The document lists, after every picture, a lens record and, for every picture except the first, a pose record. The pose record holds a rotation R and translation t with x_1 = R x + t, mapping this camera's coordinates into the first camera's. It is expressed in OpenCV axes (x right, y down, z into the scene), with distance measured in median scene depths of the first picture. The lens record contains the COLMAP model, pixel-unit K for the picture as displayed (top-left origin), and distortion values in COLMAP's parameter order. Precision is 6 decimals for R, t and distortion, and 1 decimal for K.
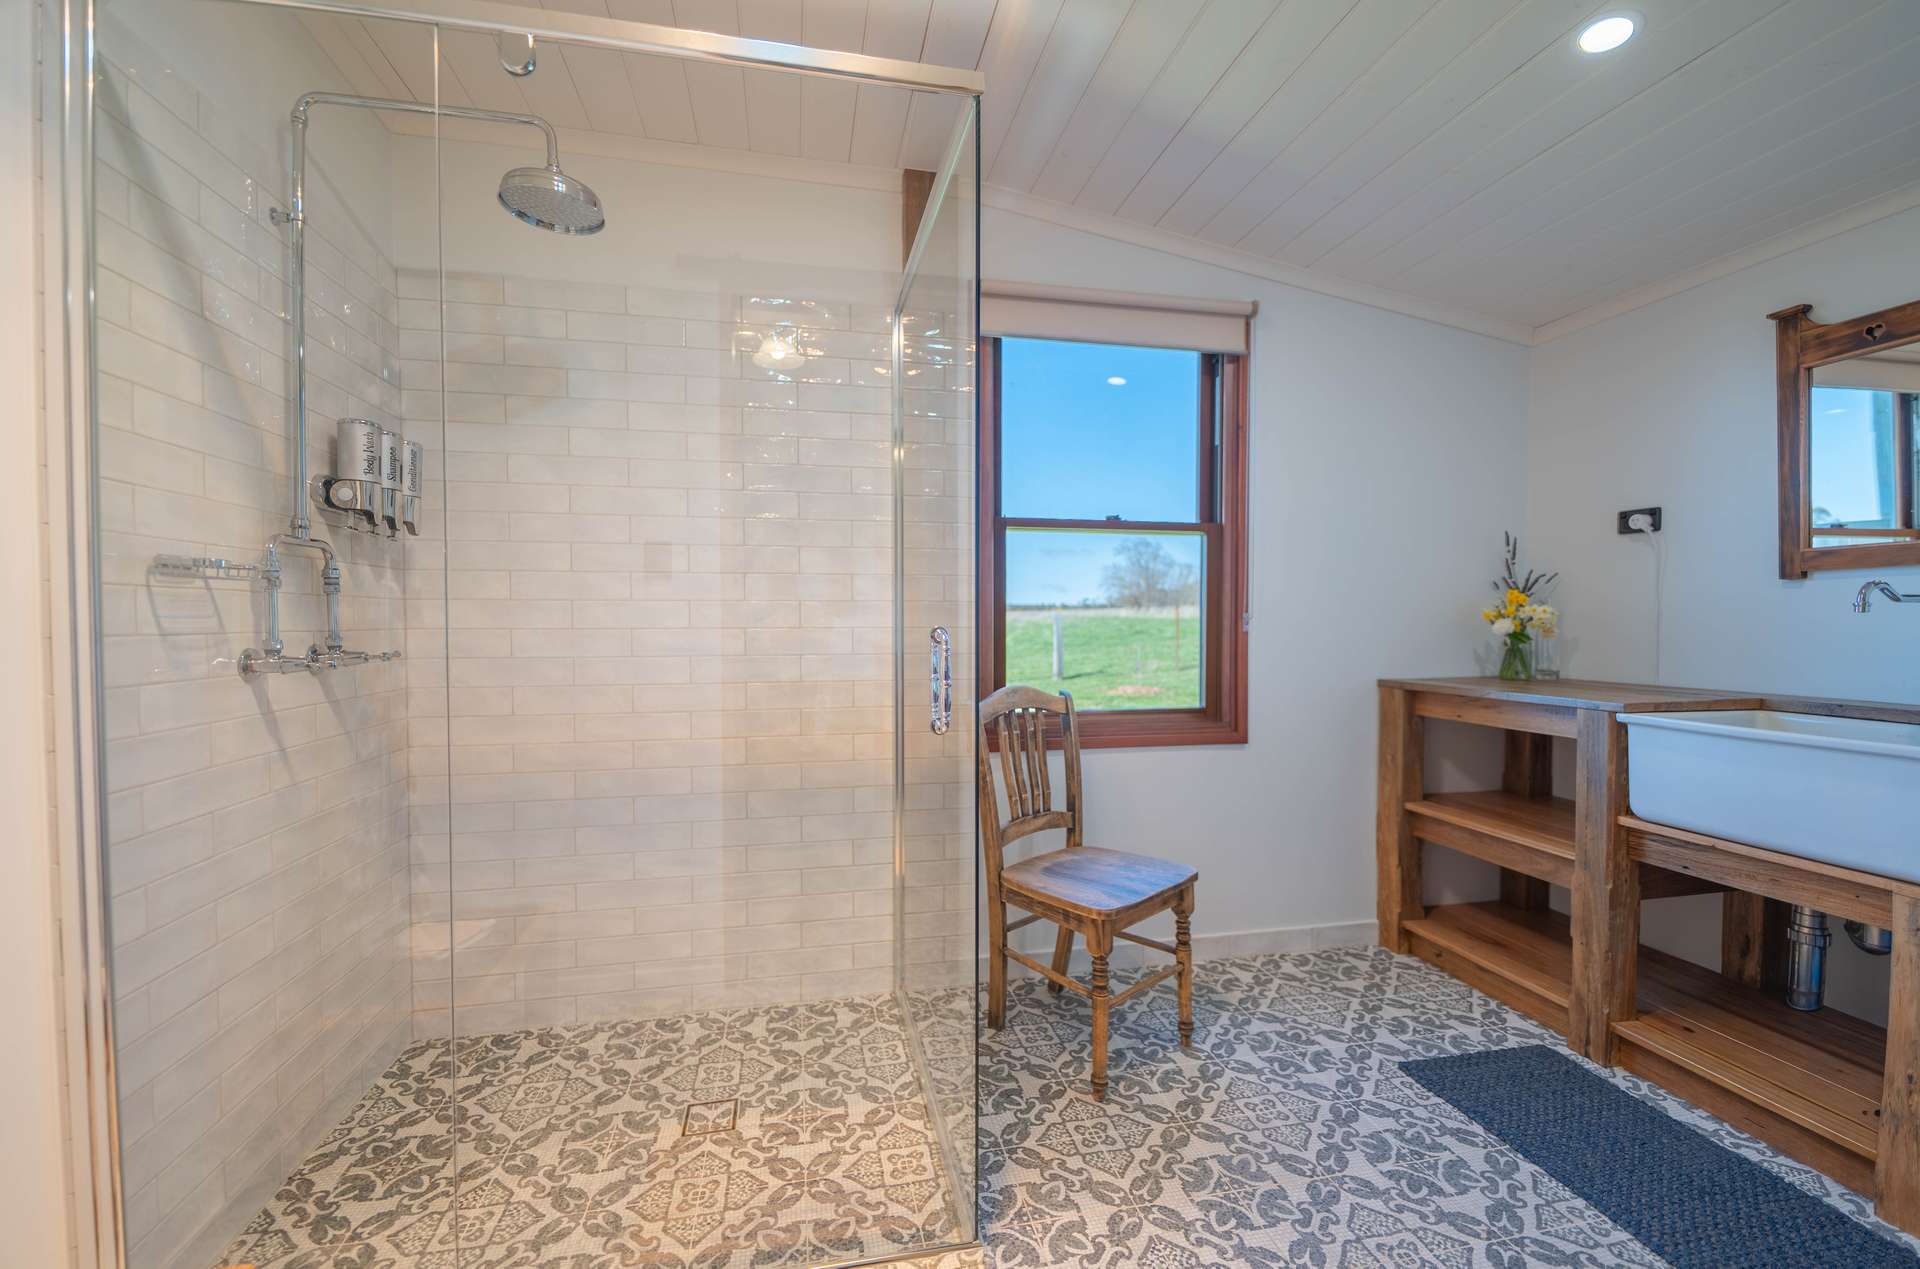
lens RADIAL K [[786.8, 0, 937.8], [0, 786.8, 640.0], [0, 0, 1]] dist [0.013747, -0.011720]
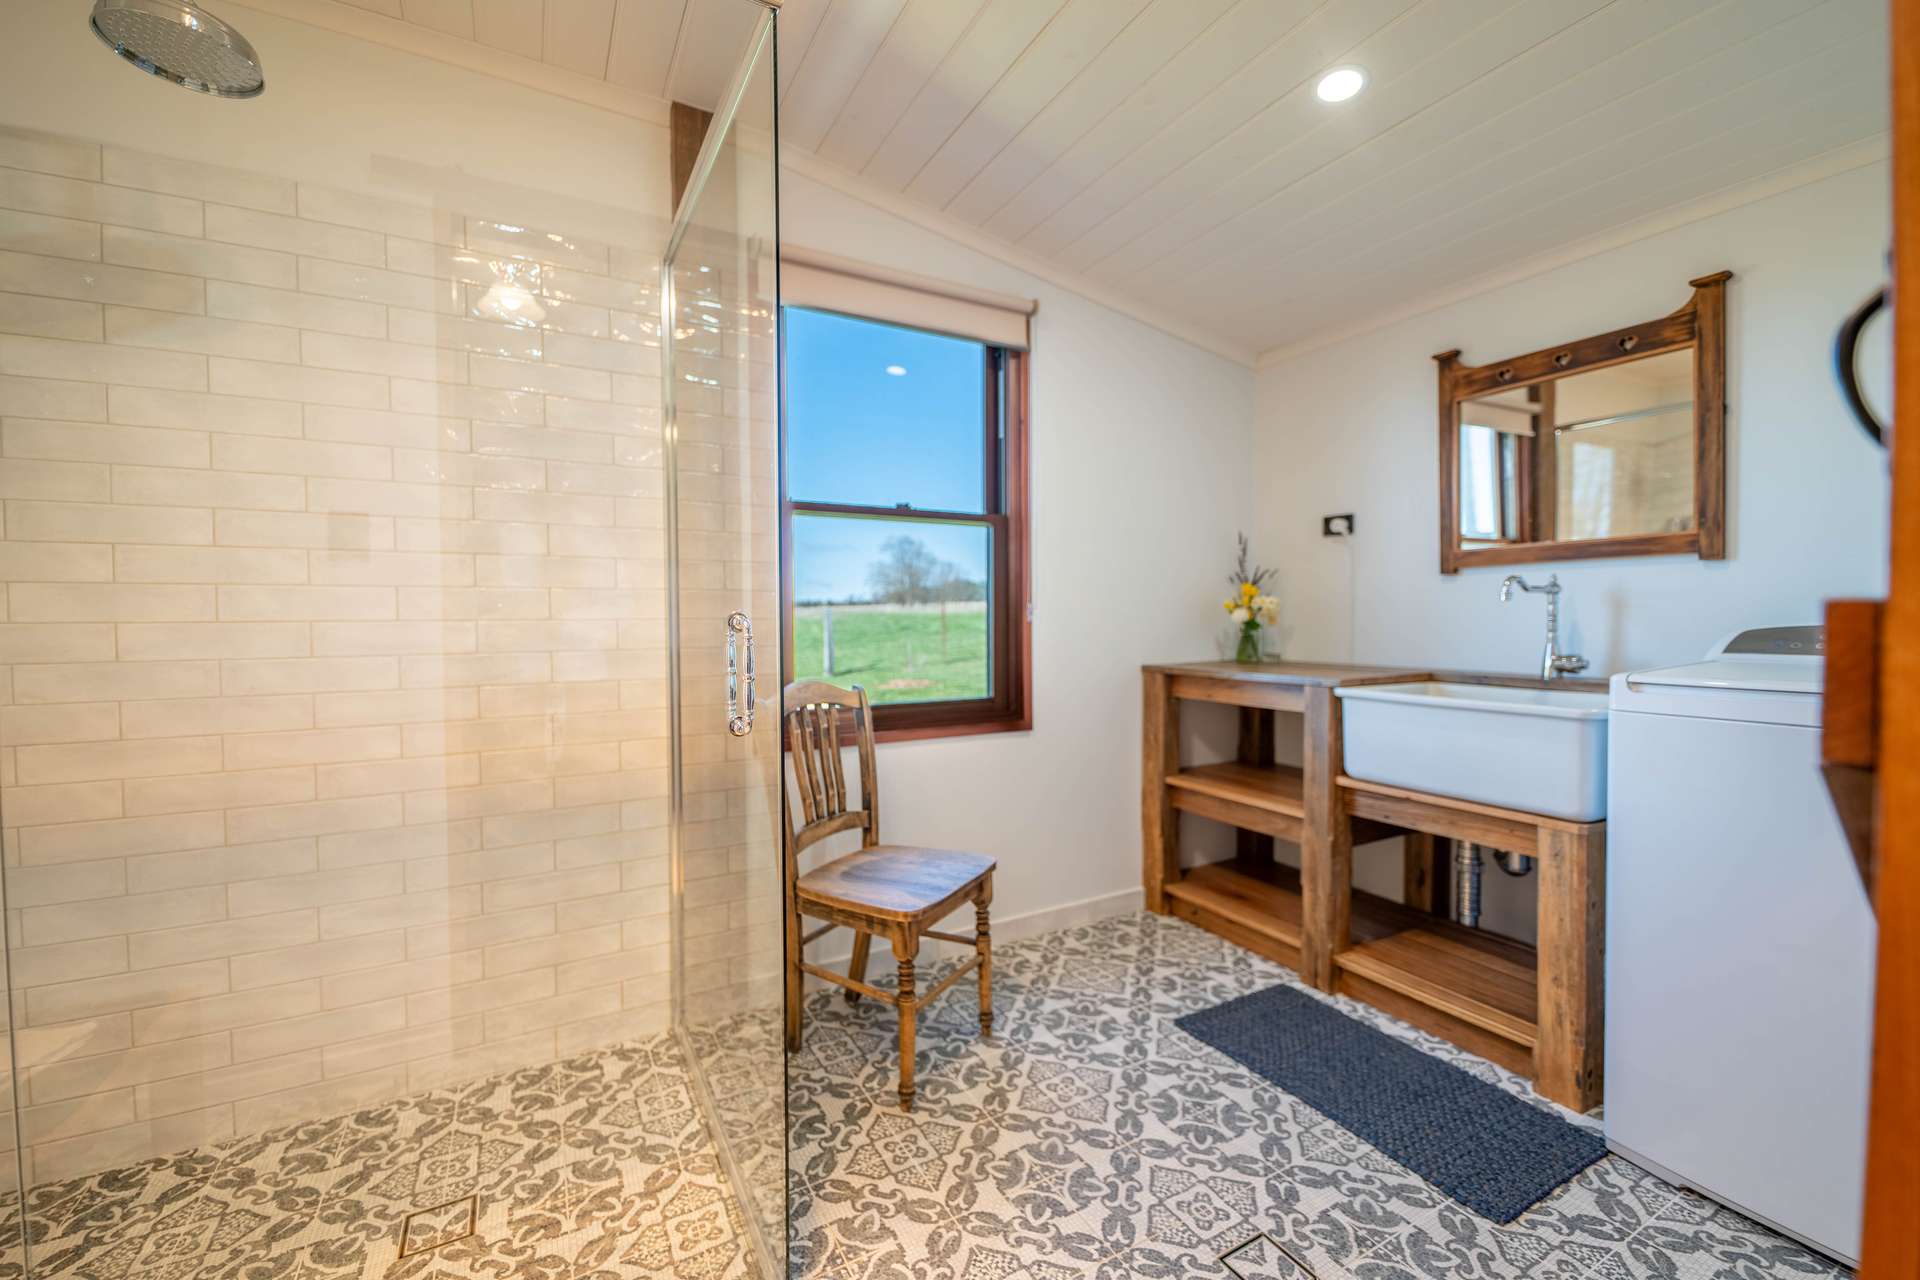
lens RADIAL K [[786.0, 0, 951.6], [0, 786.0, 638.2], [0, 0, 1]] dist [0.015651, -0.011969]
pose [[0.951659, -0.012363, 0.306909, -0.028289], [0.011740, 0.999924, 0.003877, 0.007774], [-0.306933, -0.000086, 0.951731, 0.070007]]
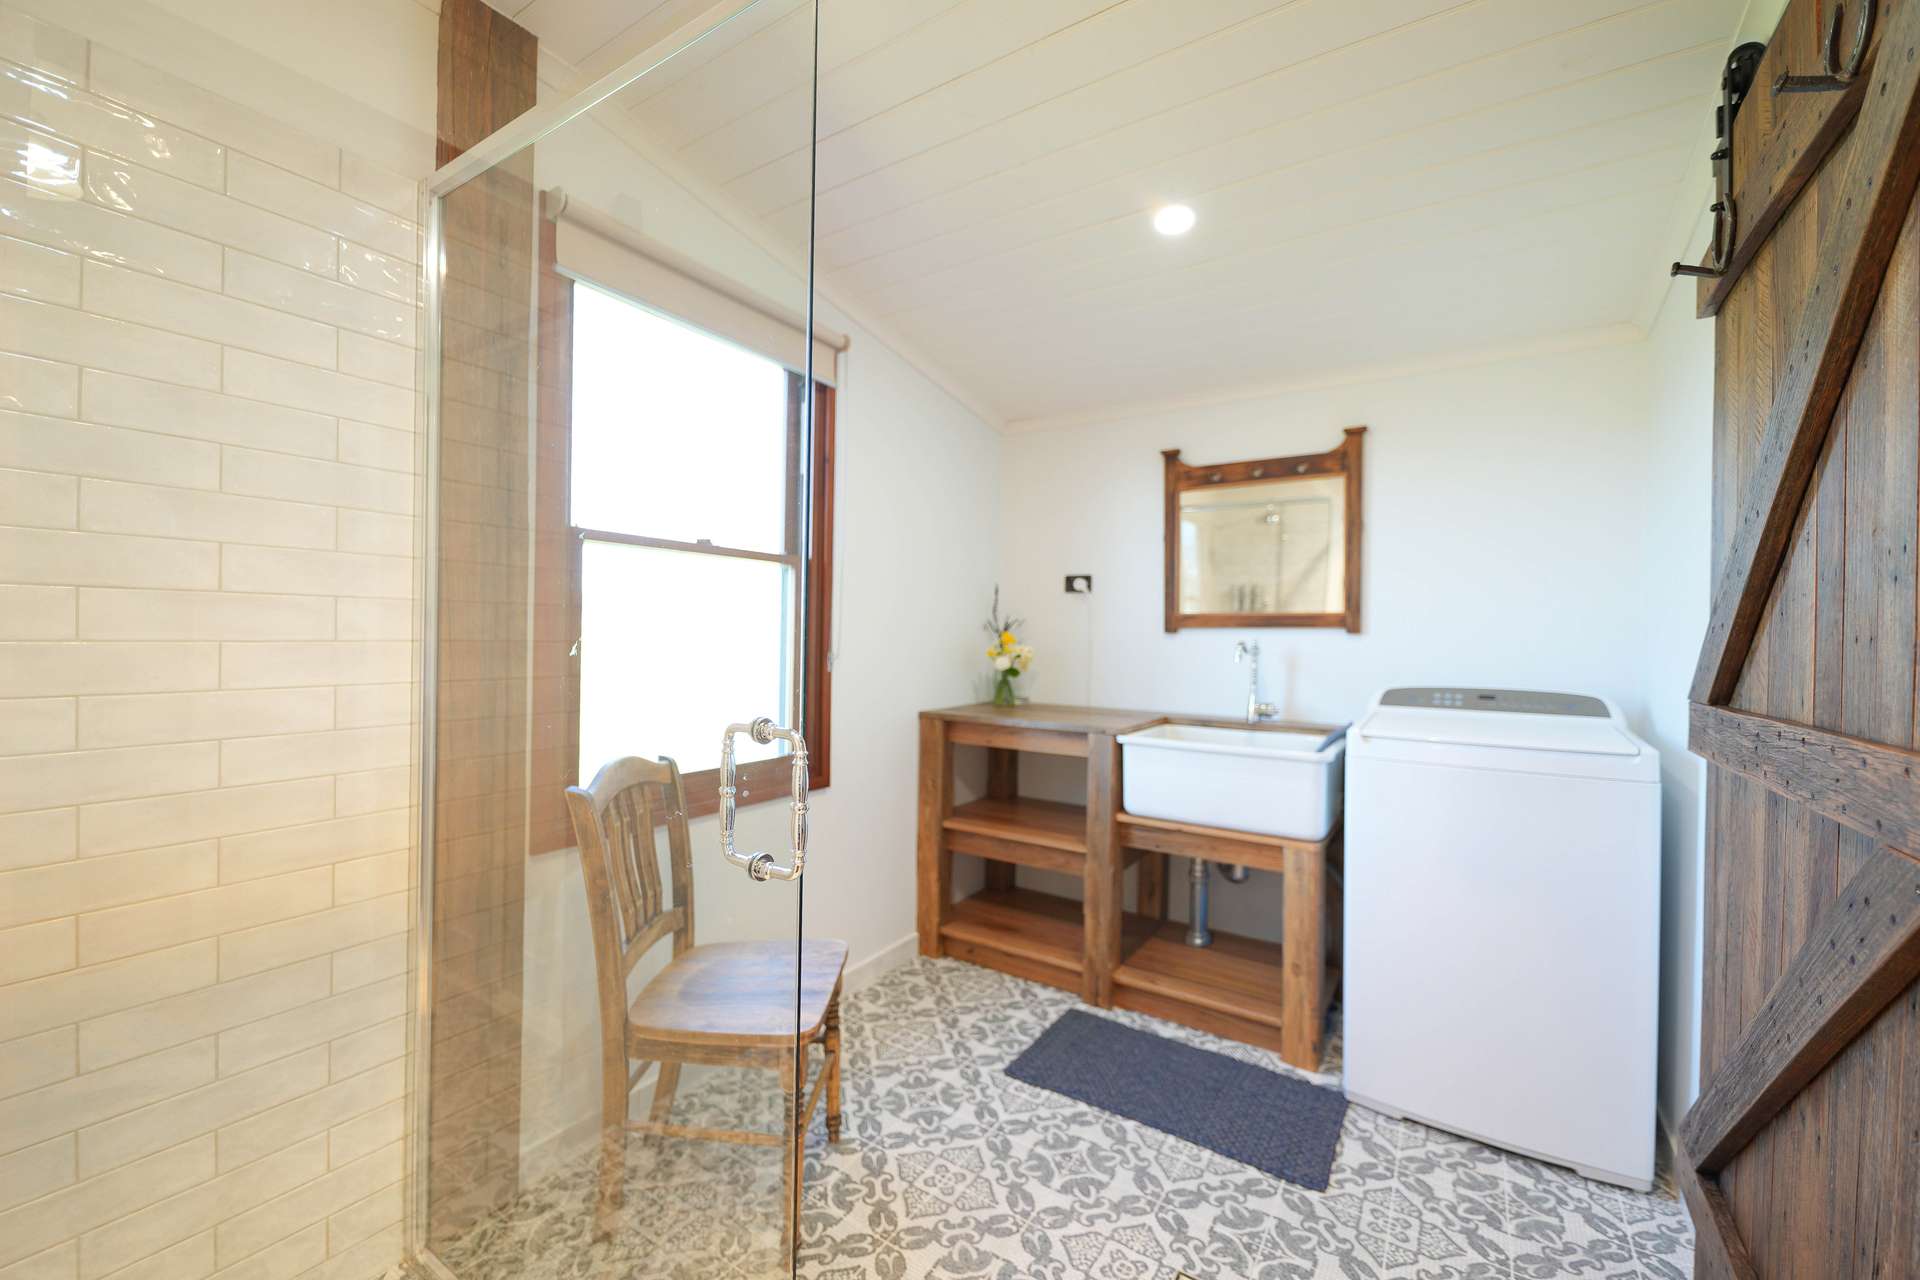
lens RADIAL K [[772.9, 0, 955.0], [0, 772.9, 634.4], [0, 0, 1]] dist [-0.001003, -0.000026]
pose [[0.688606, 0.011496, 0.725045, -0.249102], [-0.001080, 0.999889, -0.014828, -0.054888], [-0.725135, 0.009427, 0.688542, 0.303312]]
